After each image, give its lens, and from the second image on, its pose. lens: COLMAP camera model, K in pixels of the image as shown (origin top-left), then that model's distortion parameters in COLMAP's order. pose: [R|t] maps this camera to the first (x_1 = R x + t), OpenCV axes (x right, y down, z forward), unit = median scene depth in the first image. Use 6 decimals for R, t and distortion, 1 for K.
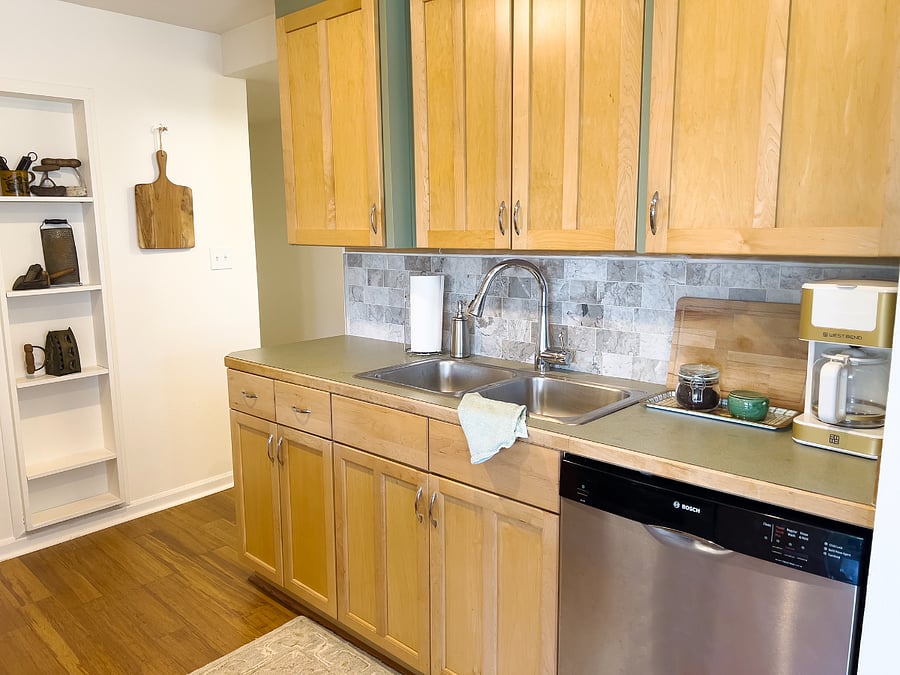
lens RADIAL K [[683.1, 0, 450.0], [0, 683.1, 337.5], [0, 0, 1]] dist [0.087259, -0.109925]
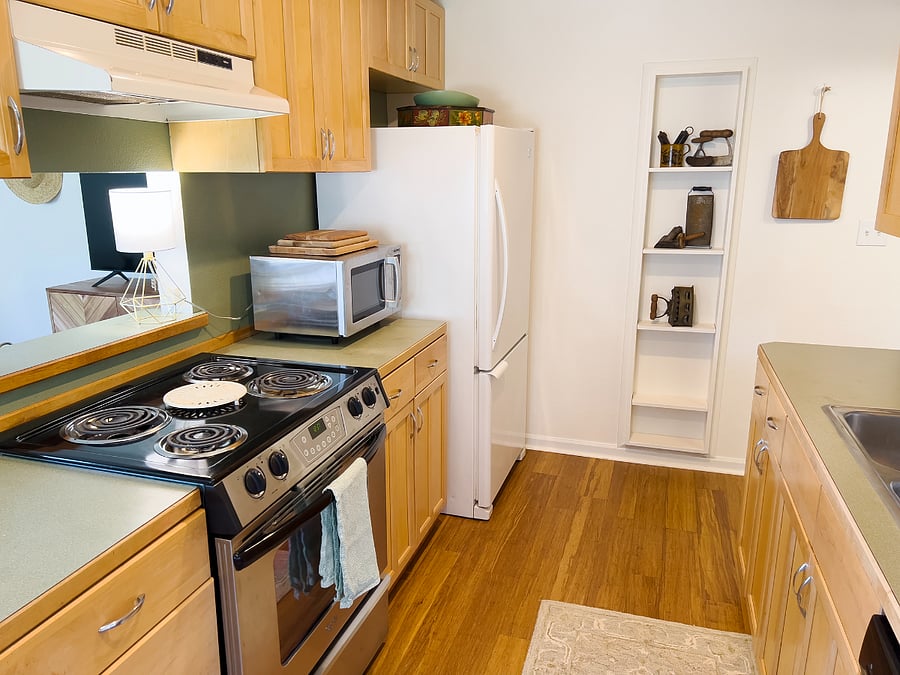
lens RADIAL K [[683.1, 0, 450.0], [0, 683.1, 337.5], [0, 0, 1]] dist [0.087259, -0.109925]
pose [[0.425382, 0.228869, -0.875596, 0.279709], [-0.149220, 0.971990, 0.181572, -0.078746], [0.892627, 0.053419, 0.447619, 0.169425]]
